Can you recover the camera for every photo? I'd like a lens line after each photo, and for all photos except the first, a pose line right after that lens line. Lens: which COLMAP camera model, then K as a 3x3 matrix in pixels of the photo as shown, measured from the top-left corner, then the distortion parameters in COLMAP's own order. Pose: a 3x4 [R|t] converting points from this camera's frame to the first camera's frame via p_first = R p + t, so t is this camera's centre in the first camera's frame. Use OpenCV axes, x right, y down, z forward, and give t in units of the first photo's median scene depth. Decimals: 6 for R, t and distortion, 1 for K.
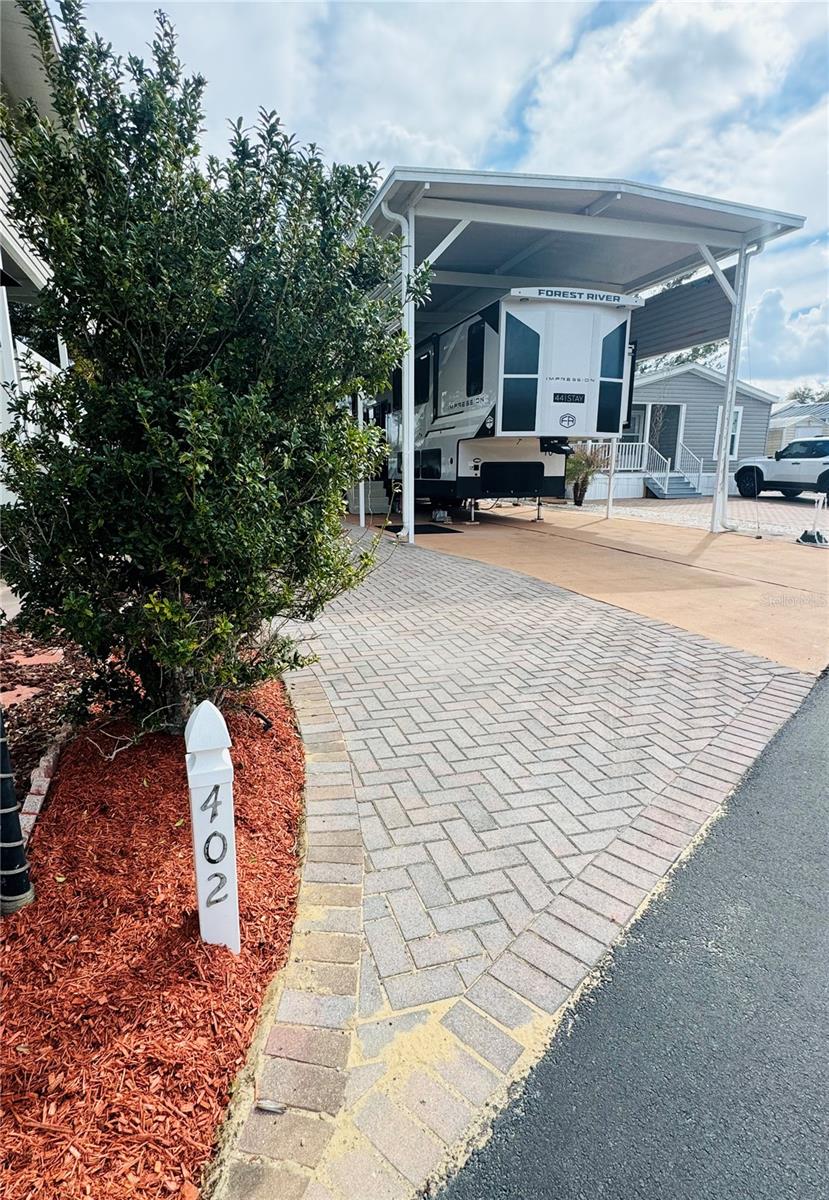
lens RADIAL K [[613.1, 0, 370.0], [0, 613.1, 608.2], [0, 0, 1]] dist [-0.006010, -0.000811]
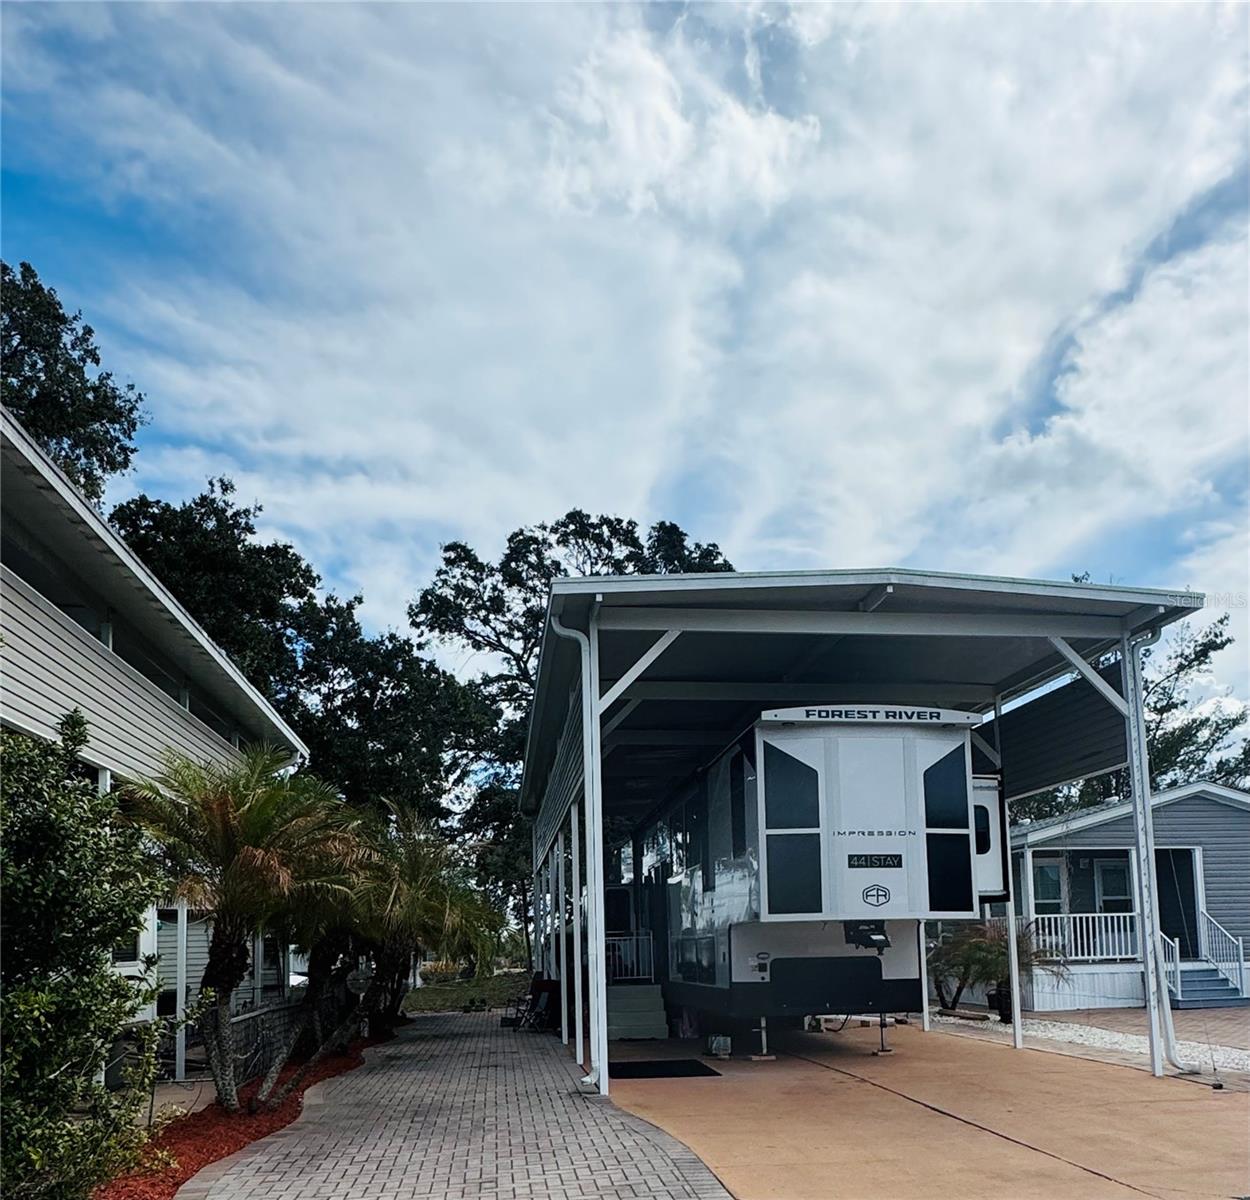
lens RADIAL K [[1085.7, 0, 640.0], [0, 1085.7, 860.5], [0, 0, 1]] dist [0.010211, -0.000627]
pose [[0.991302, -0.023147, -0.129558, 0.230986], [-0.016670, 0.954401, -0.298061, -0.004888], [0.130550, 0.297628, 0.945714, -0.095288]]
